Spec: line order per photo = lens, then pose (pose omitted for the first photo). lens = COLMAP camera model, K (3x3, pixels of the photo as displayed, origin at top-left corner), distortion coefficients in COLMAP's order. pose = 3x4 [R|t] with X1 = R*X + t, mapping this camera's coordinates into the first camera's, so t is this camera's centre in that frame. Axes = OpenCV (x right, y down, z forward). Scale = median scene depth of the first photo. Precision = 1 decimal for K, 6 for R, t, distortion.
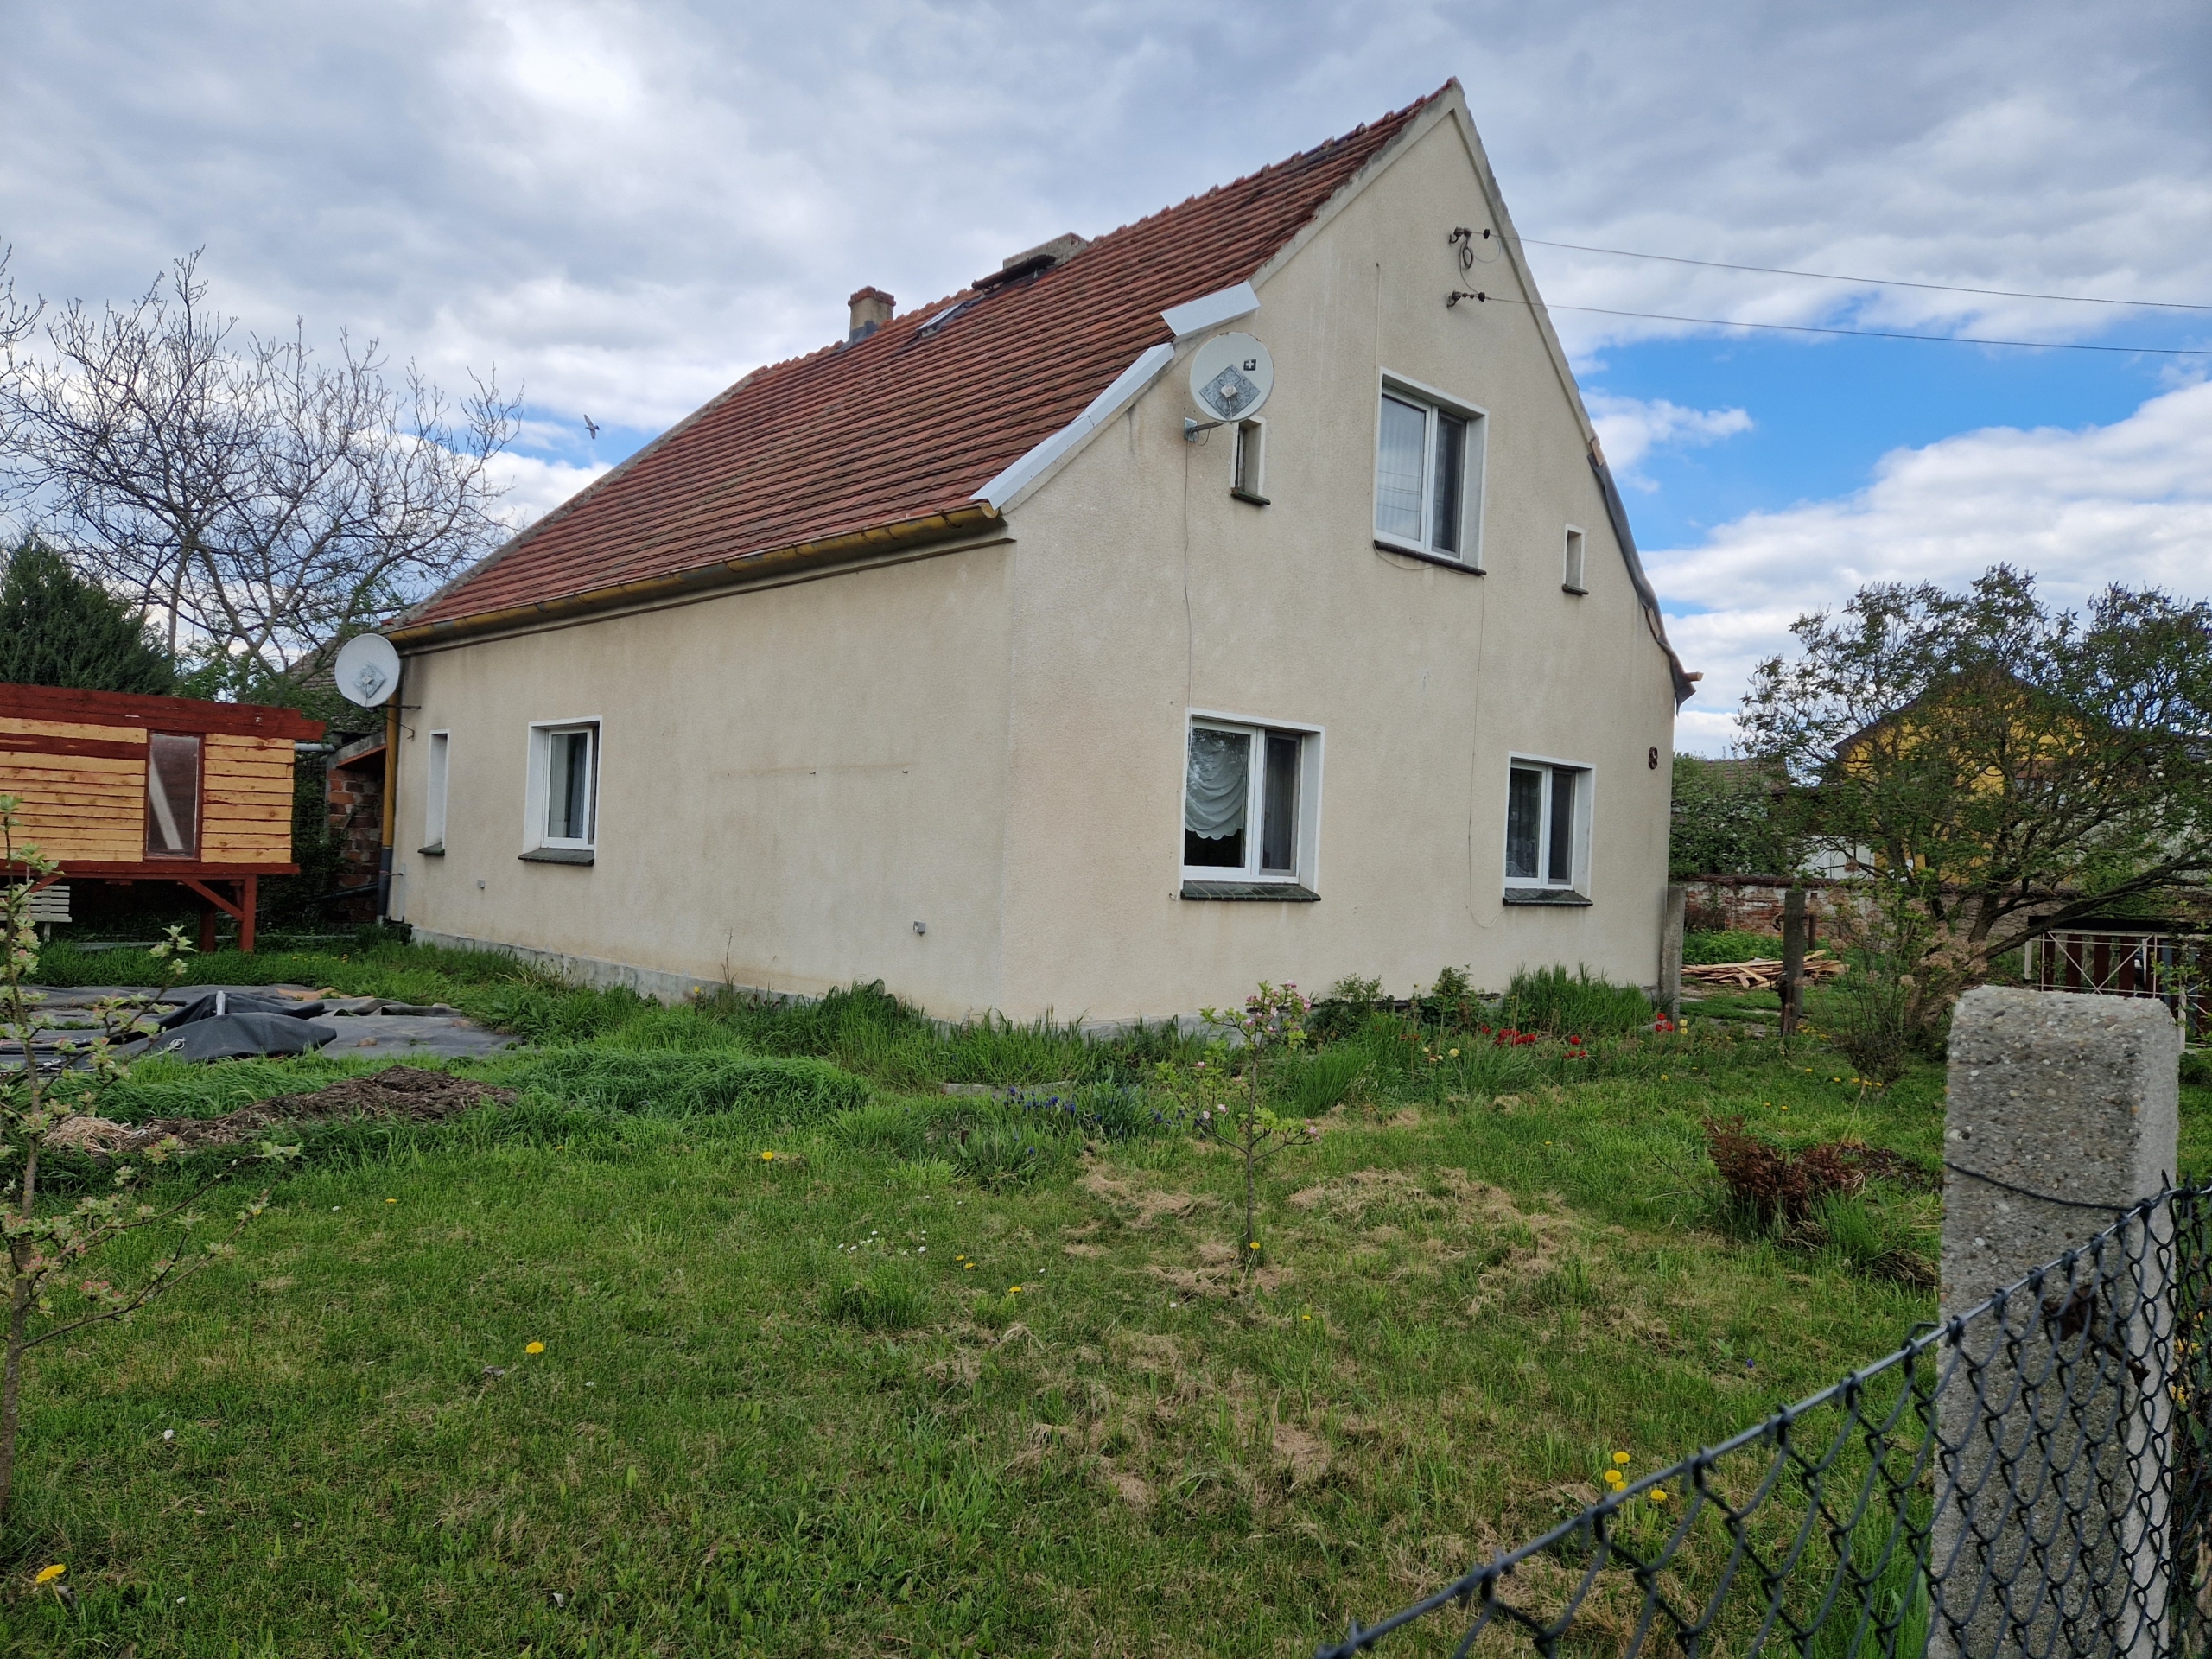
lens RADIAL K [[1484.9, 0, 1092.3], [0, 1484.9, 835.4], [0, 0, 1]] dist [0.041345, -0.032212]
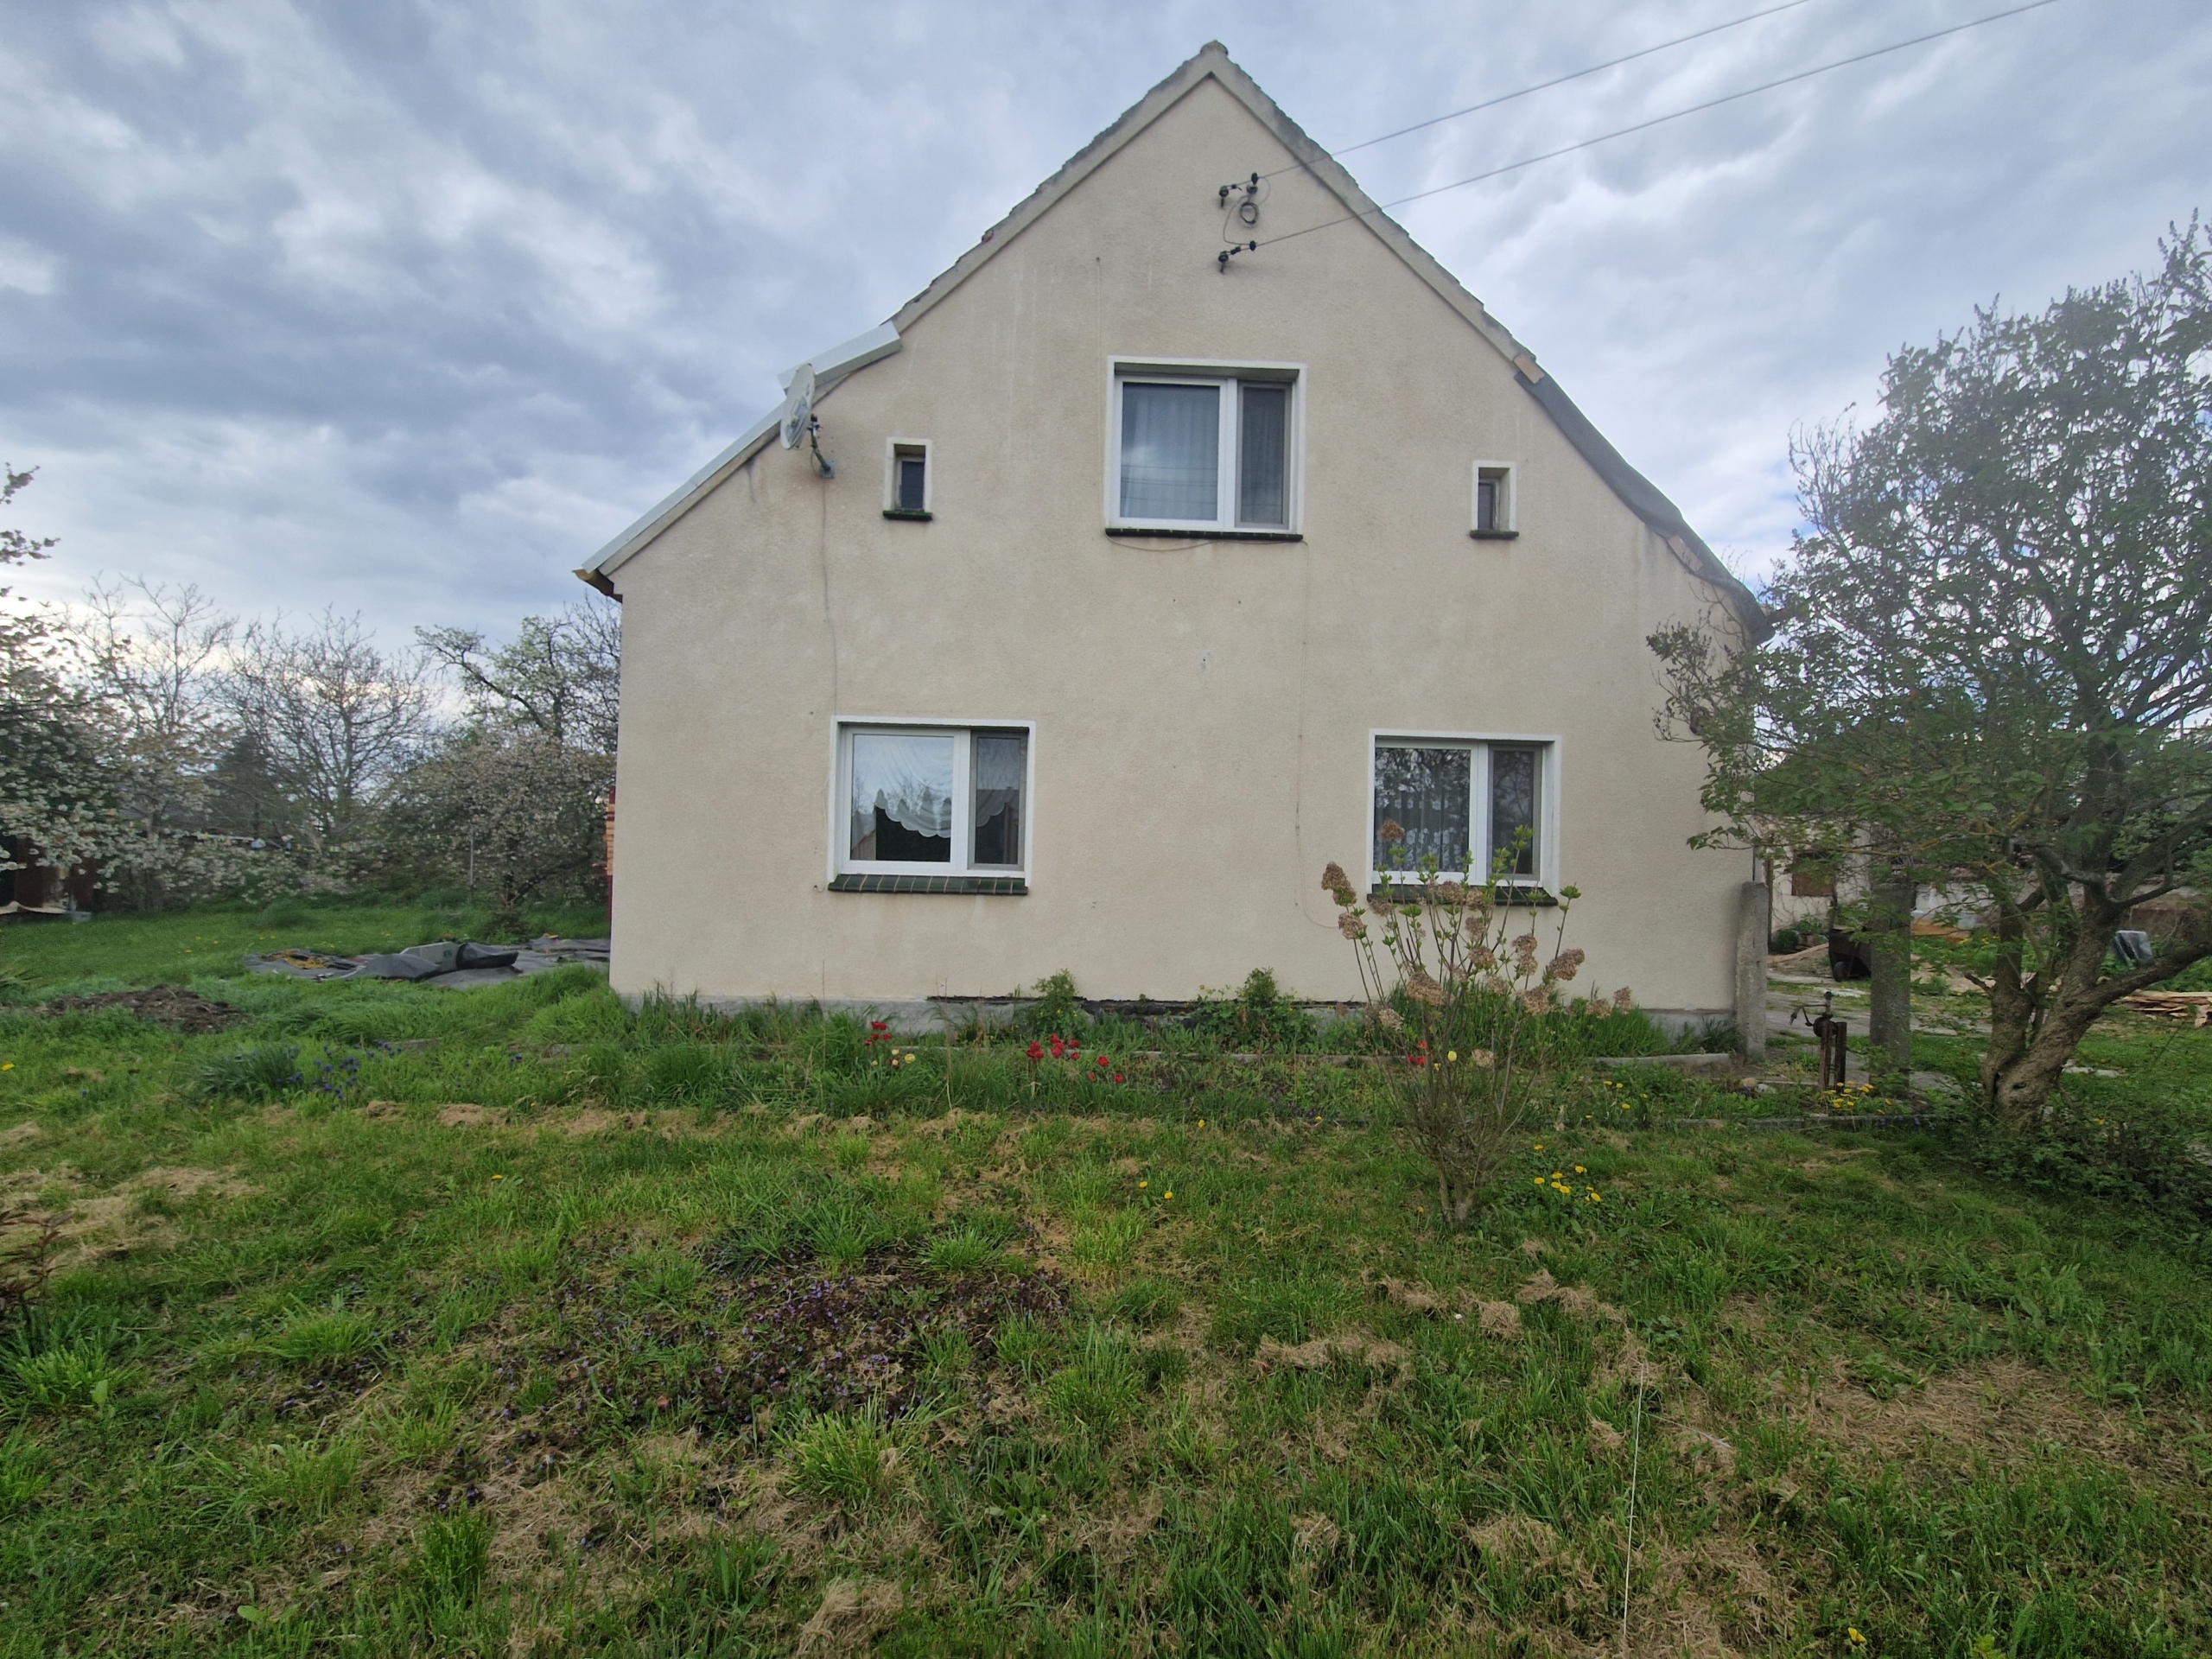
lens RADIAL K [[892.7, 0, 1106.0], [0, 892.7, 829.5], [0, 0, 1]] dist [-0.006232, -0.000356]
pose [[0.754508, -0.041993, -0.654946, 0.475964], [0.016768, 0.998859, -0.044726, 0.022785], [0.656077, 0.022764, 0.754351, 0.469876]]
